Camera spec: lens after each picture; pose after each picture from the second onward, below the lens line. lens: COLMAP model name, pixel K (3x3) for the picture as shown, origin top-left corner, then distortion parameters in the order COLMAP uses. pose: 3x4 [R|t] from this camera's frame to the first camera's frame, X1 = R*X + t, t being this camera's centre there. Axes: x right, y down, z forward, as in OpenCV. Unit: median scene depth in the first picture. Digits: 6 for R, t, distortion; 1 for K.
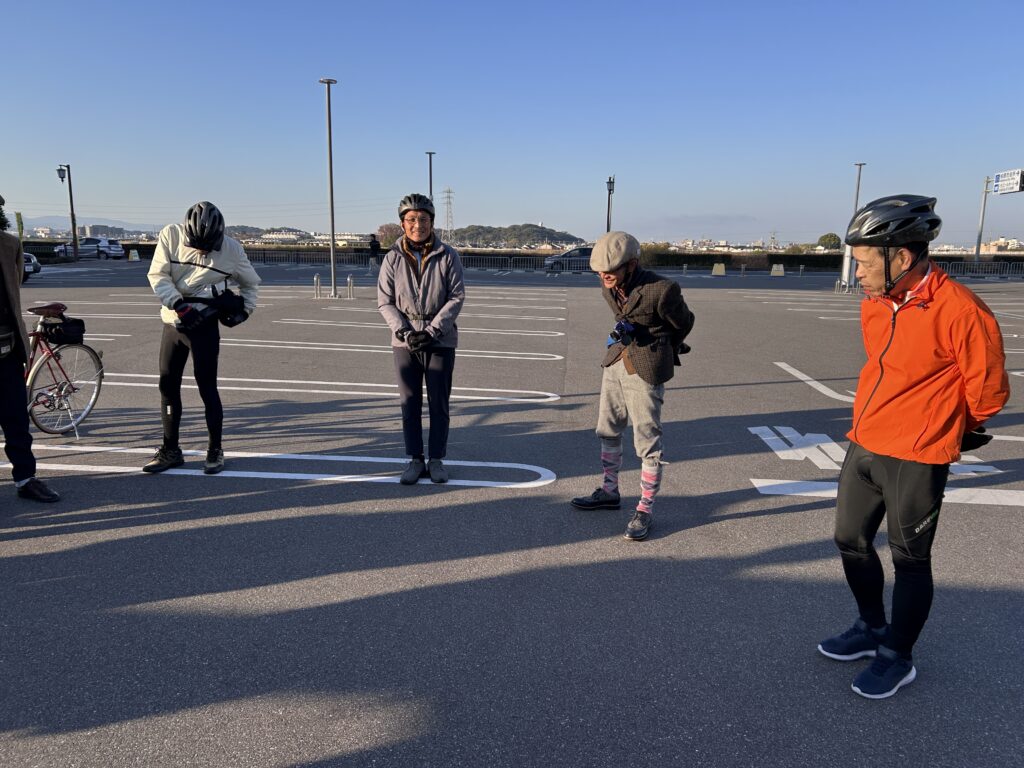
lens RADIAL K [[761.1, 0, 515.9], [0, 761.1, 390.5], [0, 0, 1]] dist [0.056728, -0.047634]
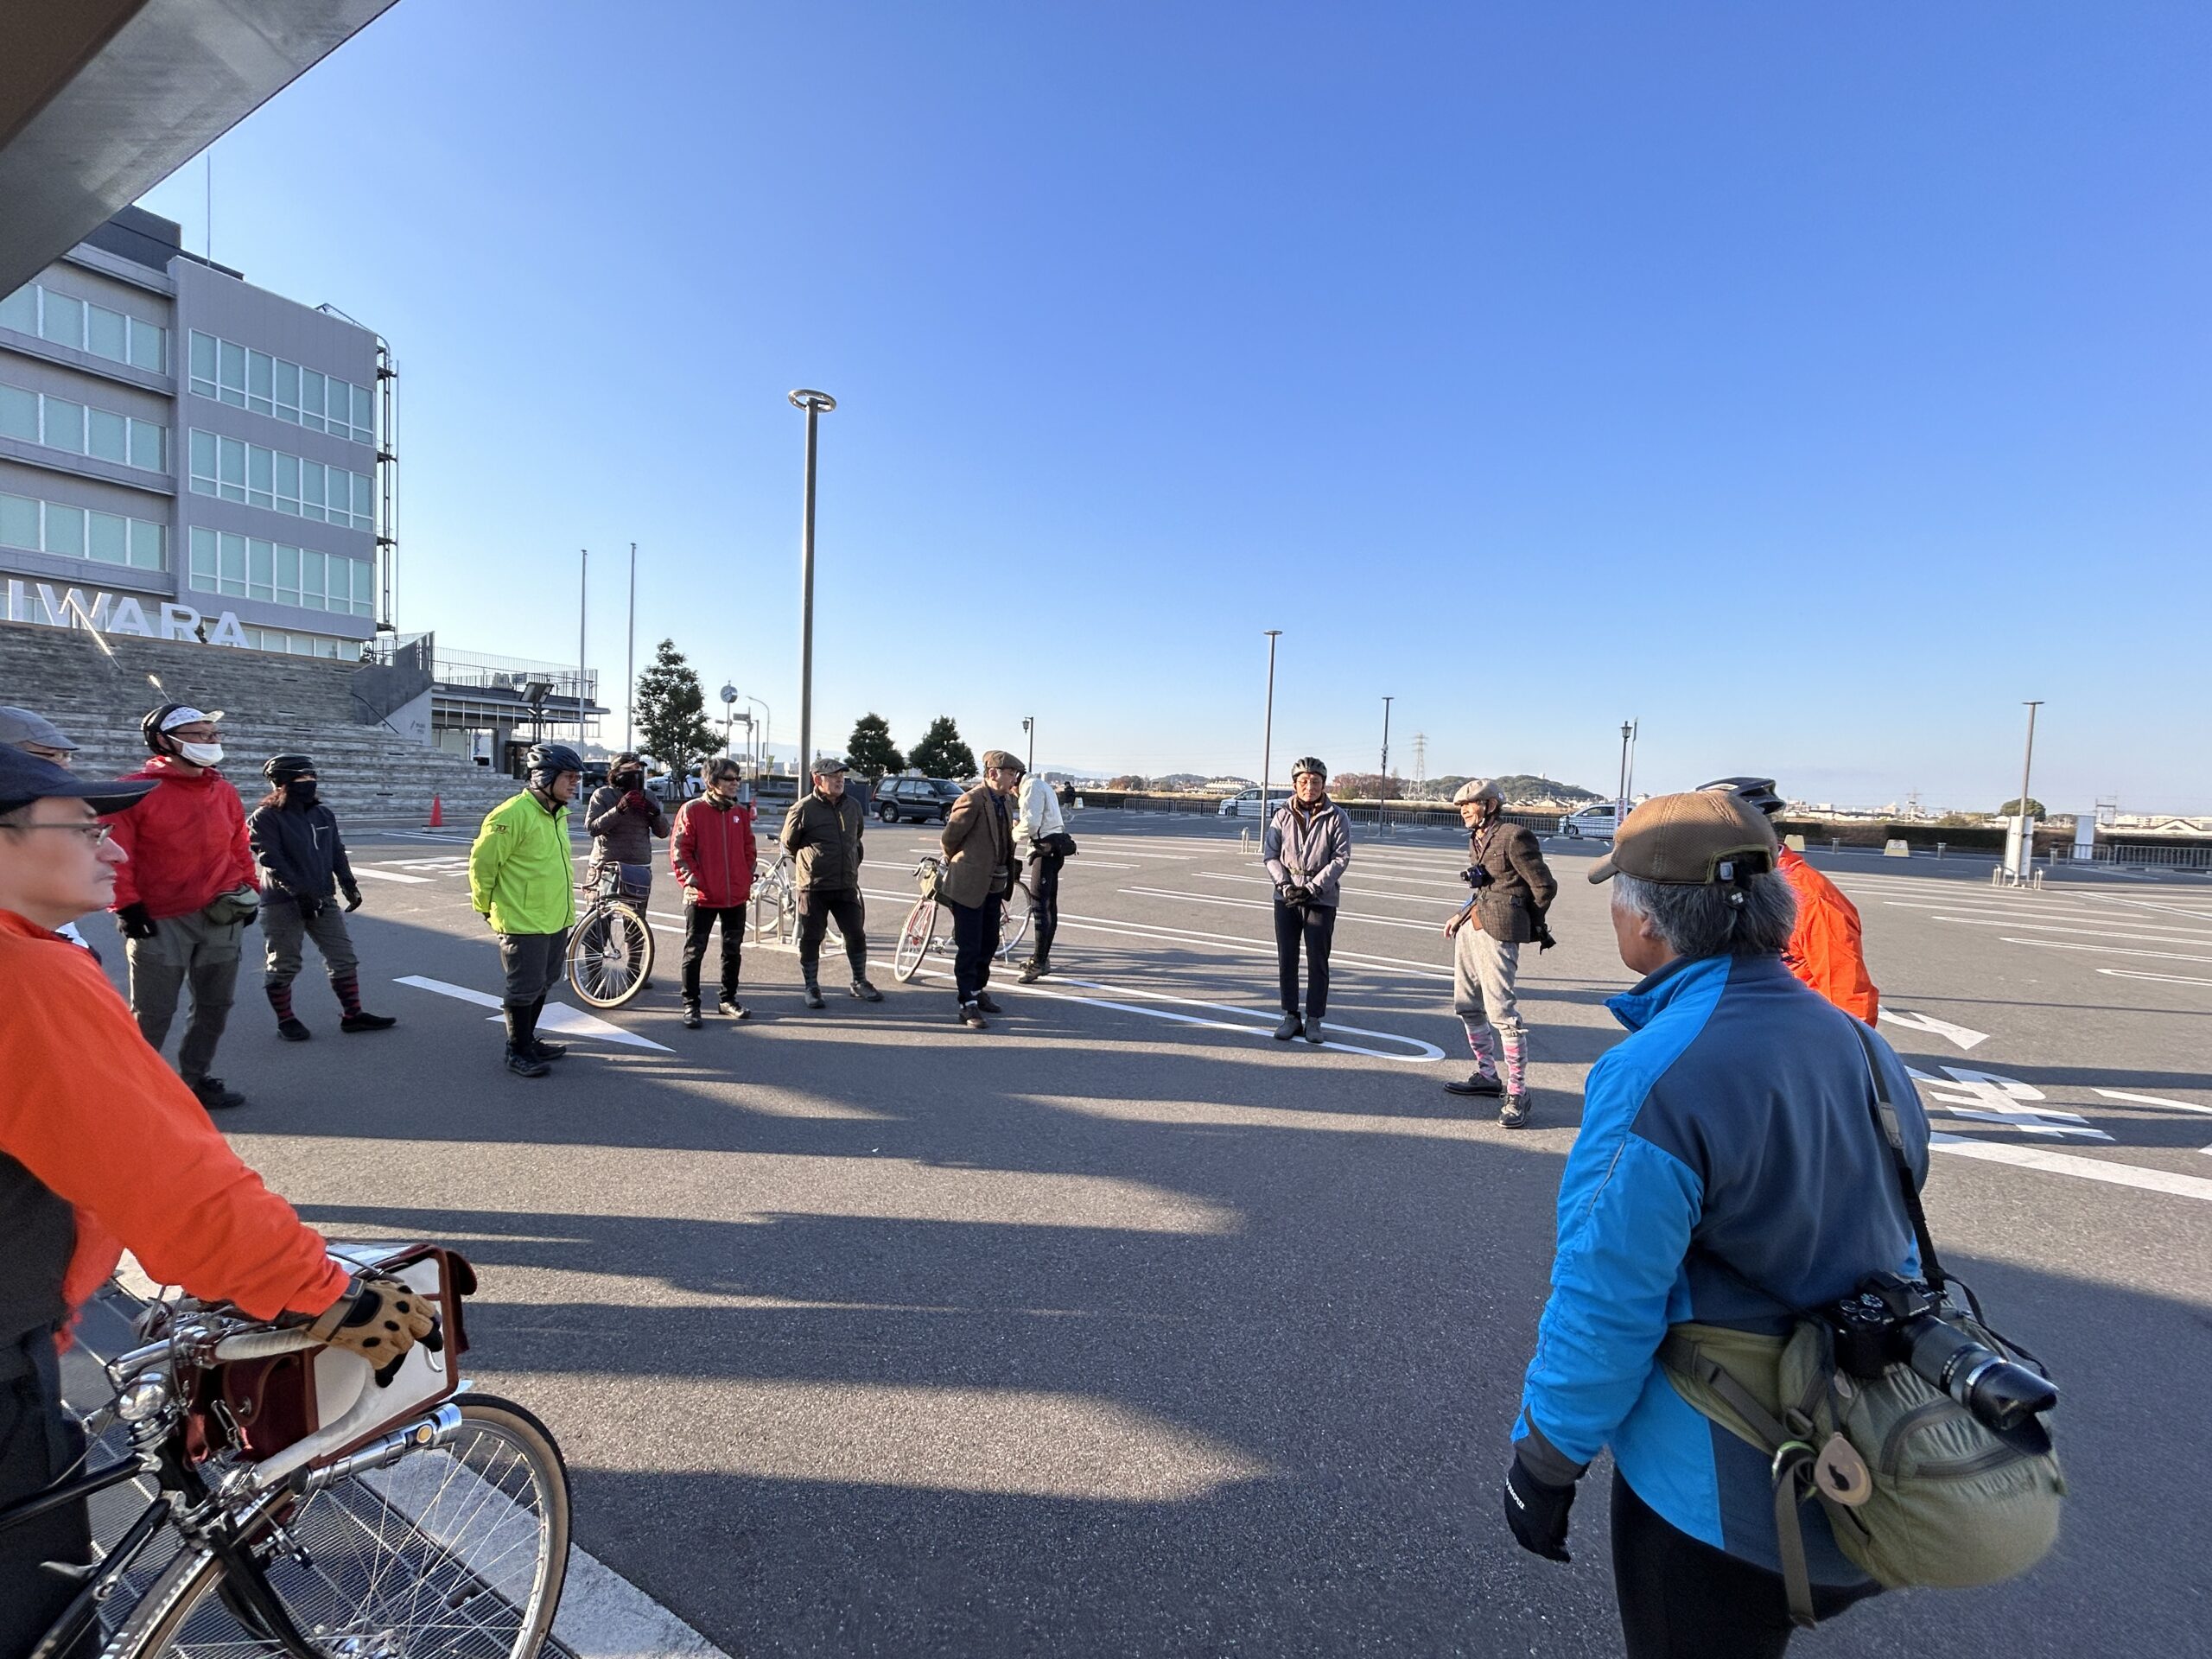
lens RADIAL K [[895.1, 0, 1102.4], [0, 895.1, 824.4], [0, 0, 1]] dist [0.000251, -0.000008]
pose [[0.908088, 0.038358, -0.417018, 0.126484], [-0.102516, 0.985860, -0.132556, 0.025017], [0.406037, 0.163123, 0.899180, -0.199620]]
